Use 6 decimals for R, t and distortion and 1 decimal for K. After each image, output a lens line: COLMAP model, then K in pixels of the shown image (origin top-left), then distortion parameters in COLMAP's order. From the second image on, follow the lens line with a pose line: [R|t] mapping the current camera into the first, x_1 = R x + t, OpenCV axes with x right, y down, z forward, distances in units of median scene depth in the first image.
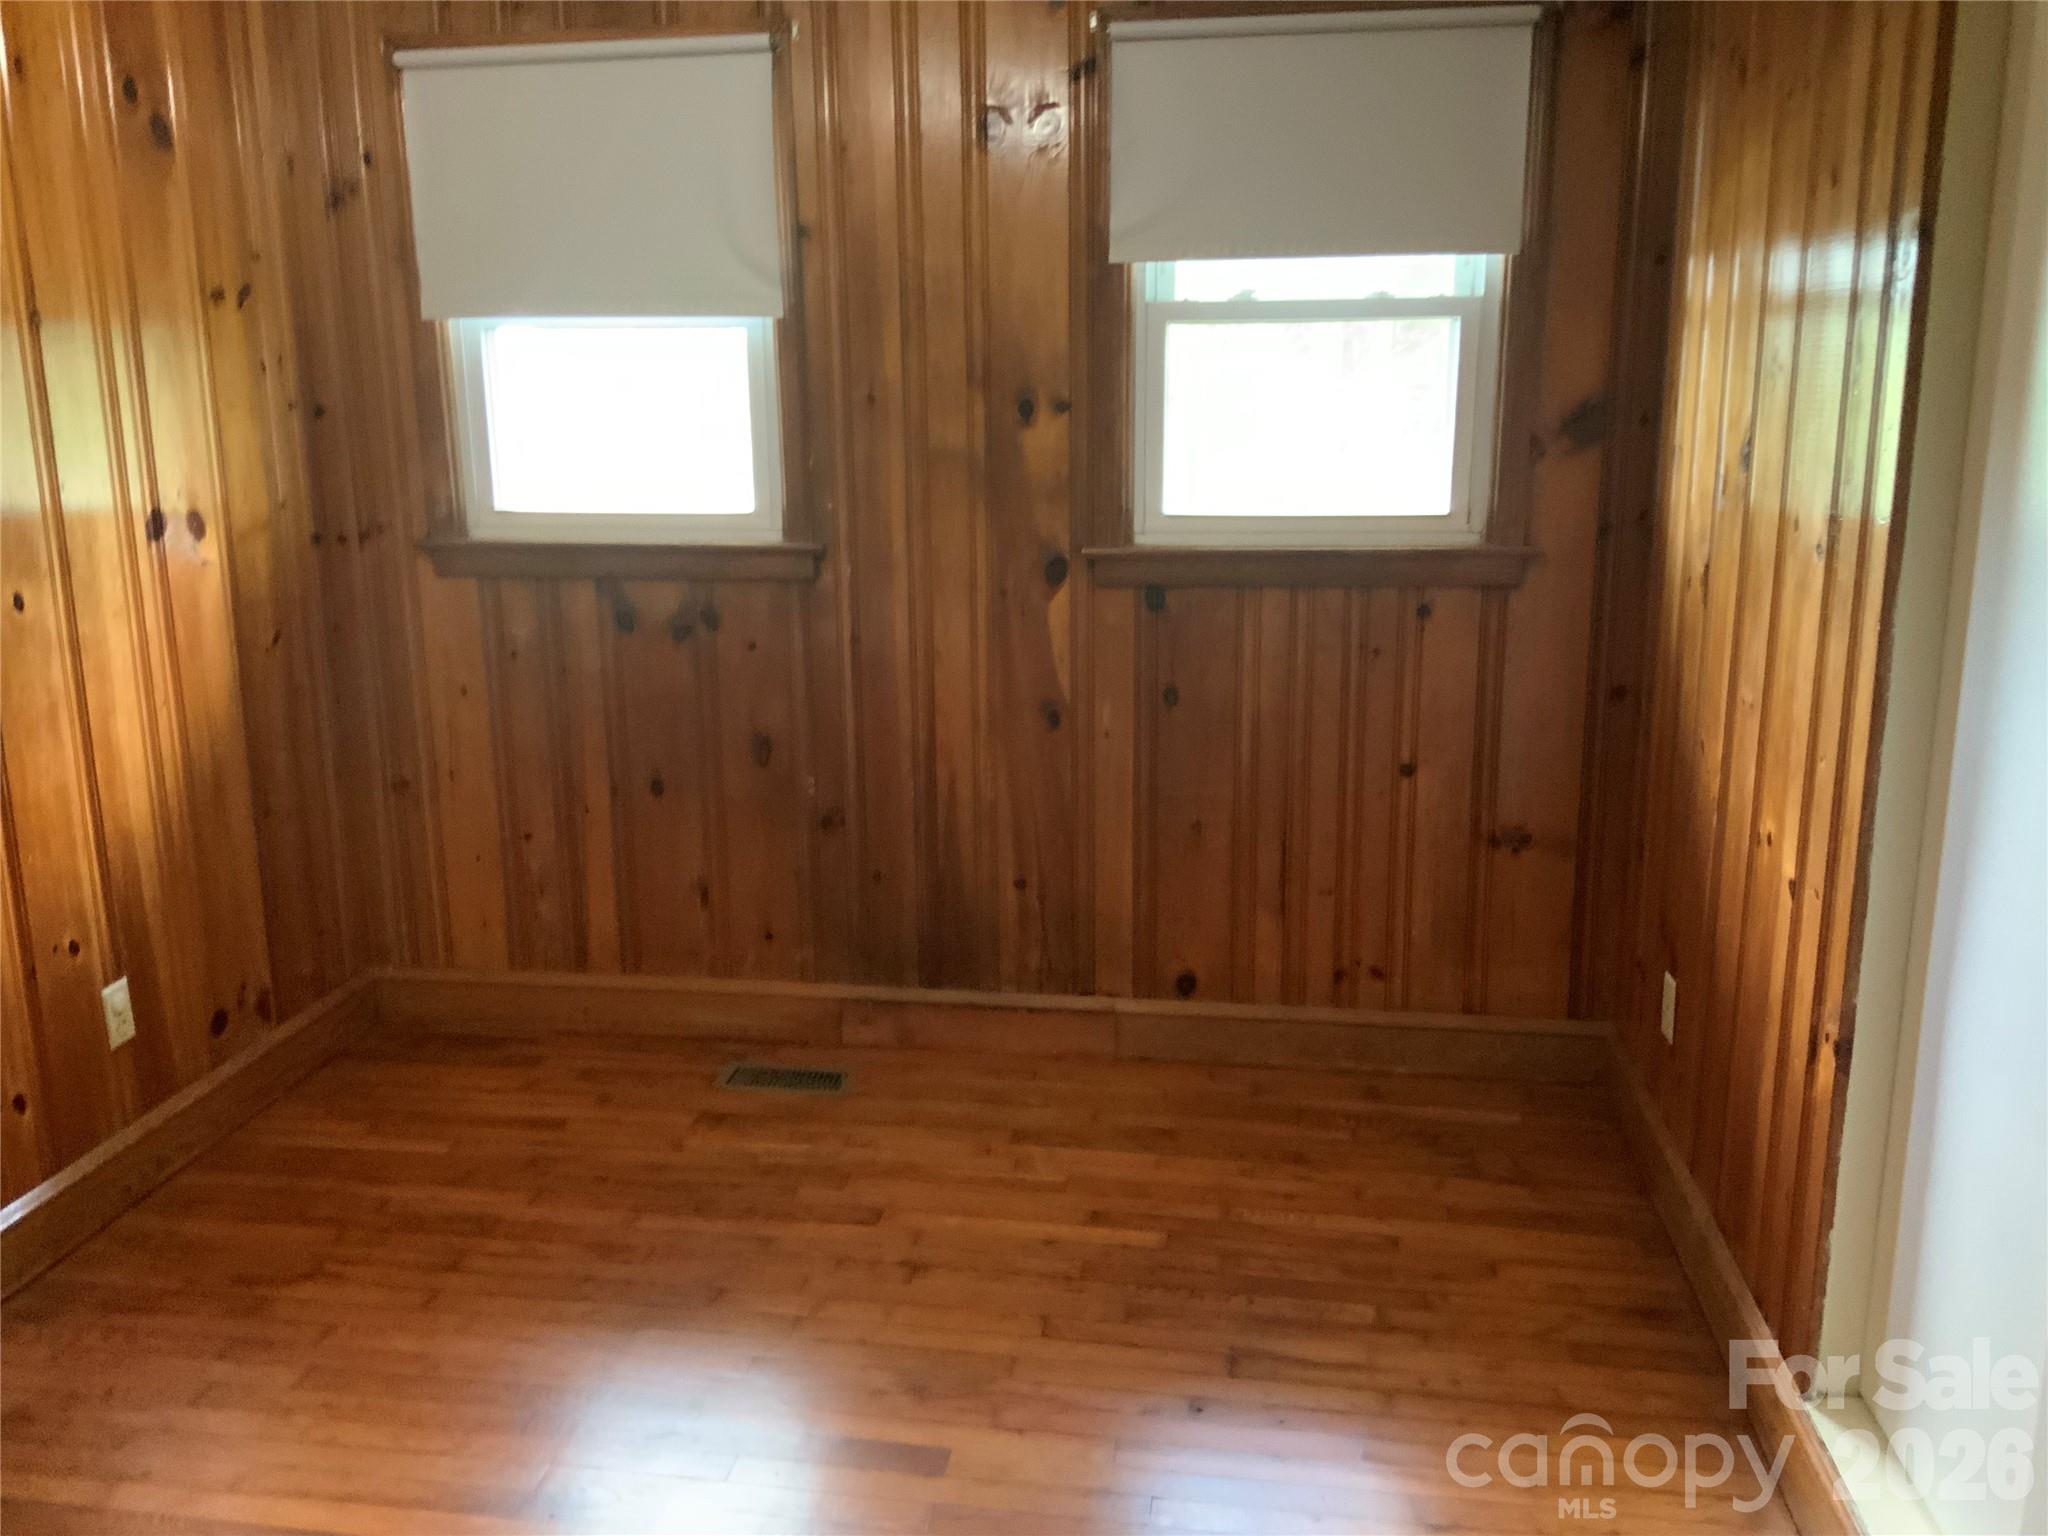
lens RADIAL K [[1708.5, 0, 1022.5], [0, 1708.5, 765.2], [0, 0, 1]] dist [0.066843, -0.118152]
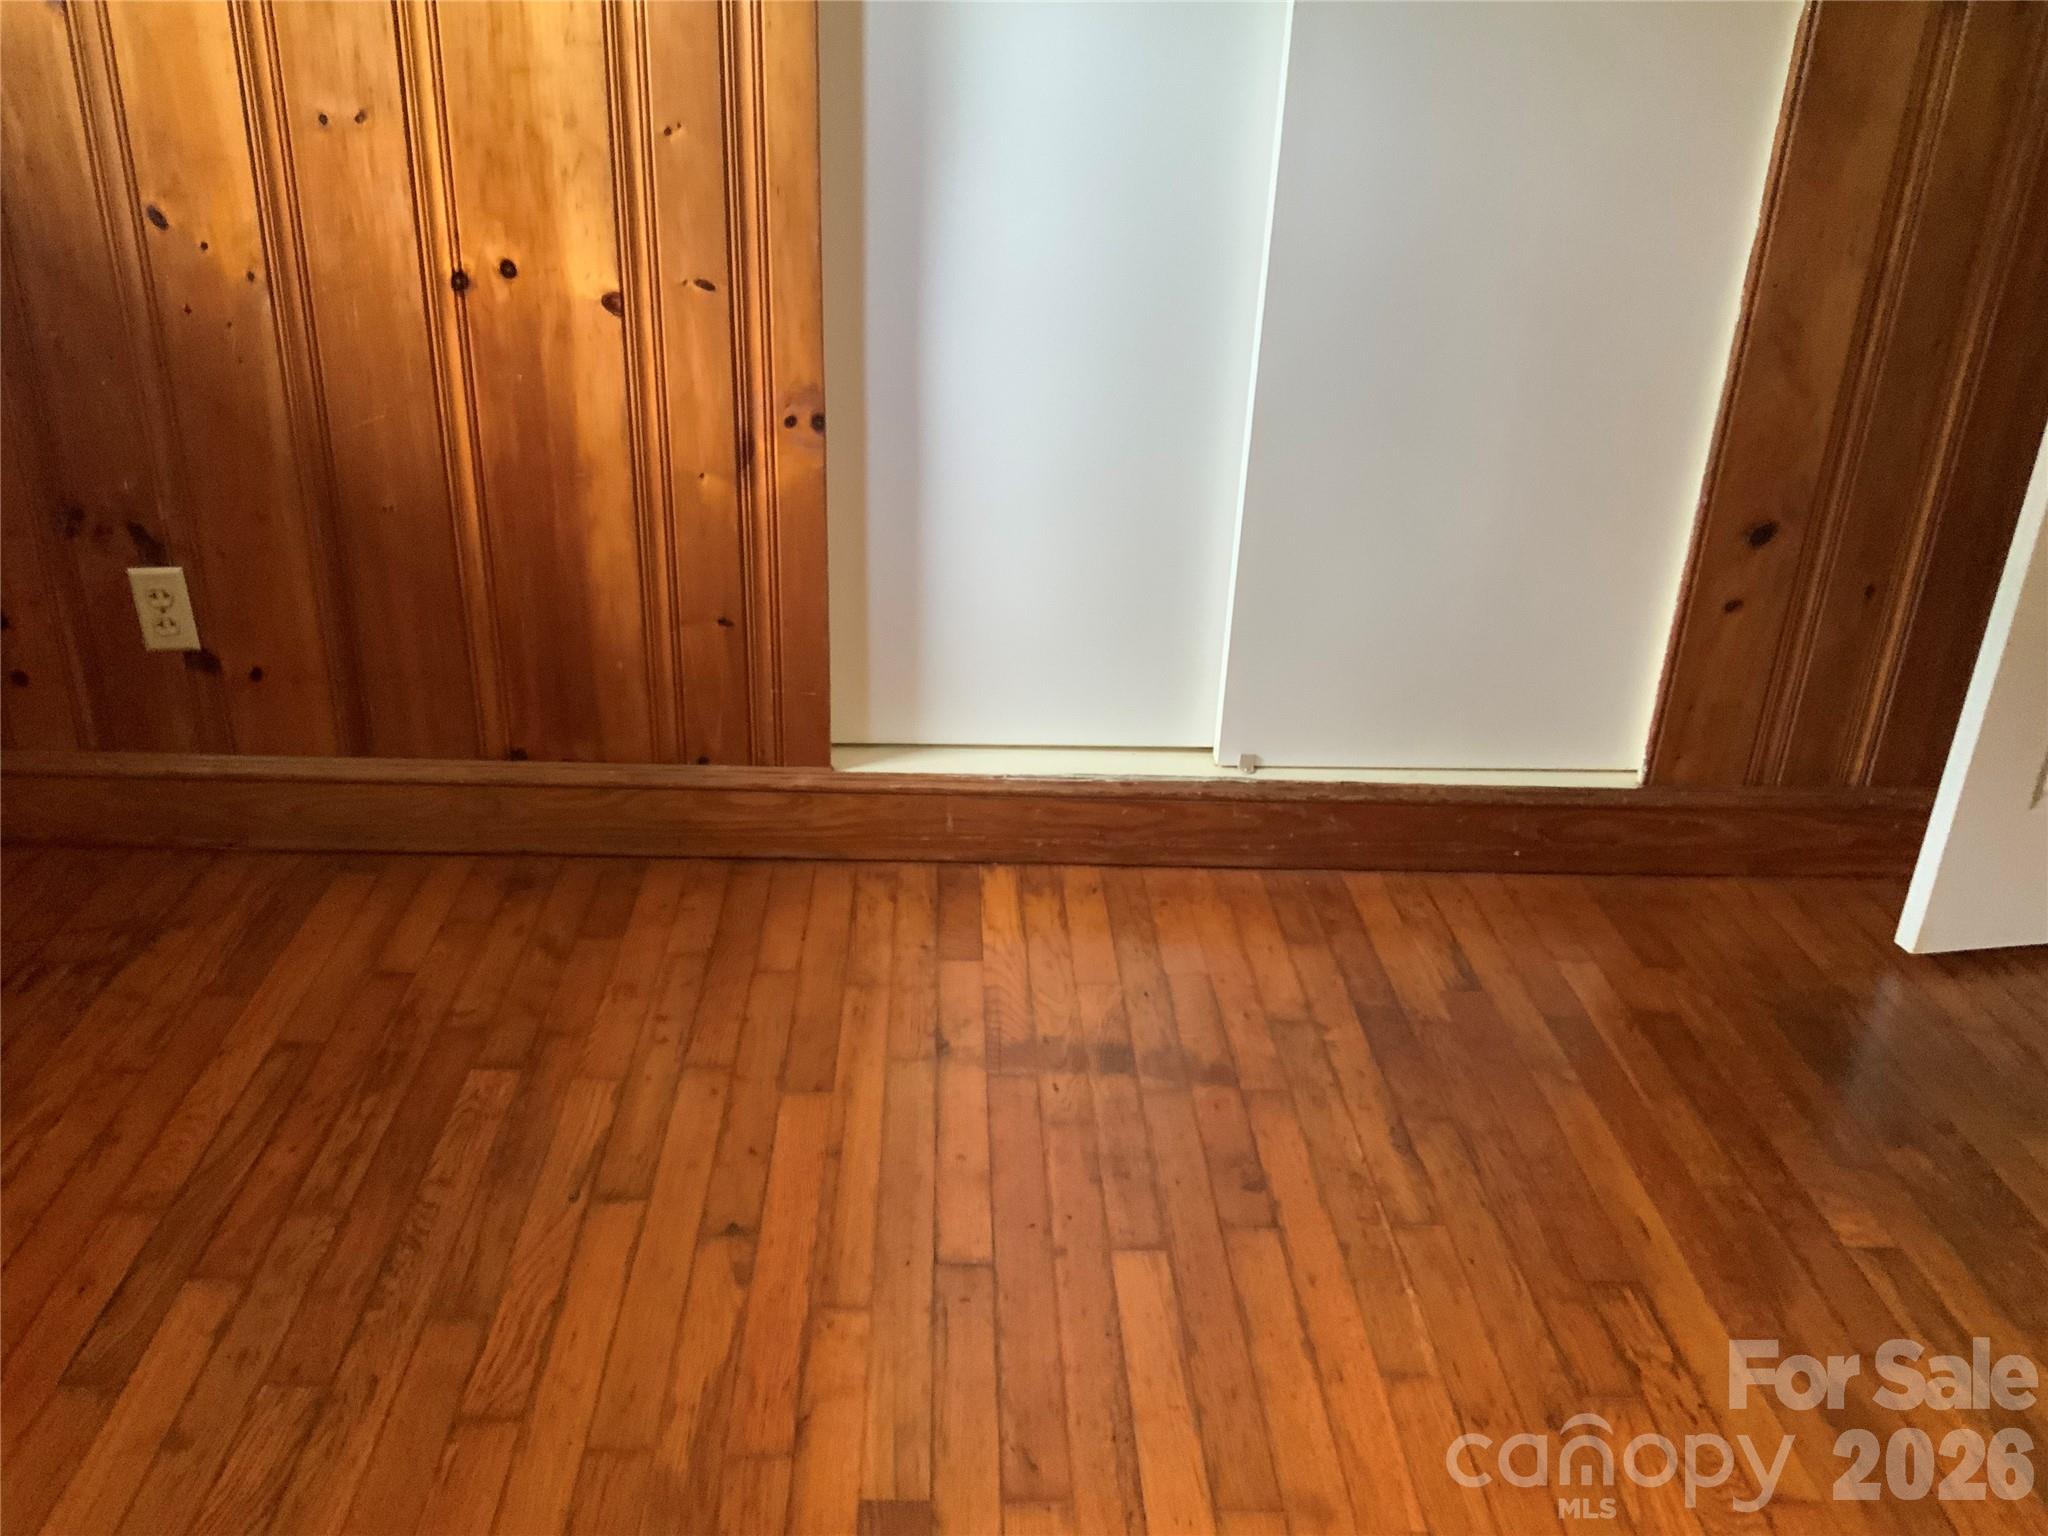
lens RADIAL K [[1708.5, 0, 1018.4], [0, 1708.5, 761.9], [0, 0, 1]] dist [0.066843, -0.118152]
pose [[-0.201182, -0.414845, 0.887372, -0.400004], [0.180776, 0.874610, 0.449864, -0.070332], [-0.962728, 0.250920, -0.100961, 0.796184]]
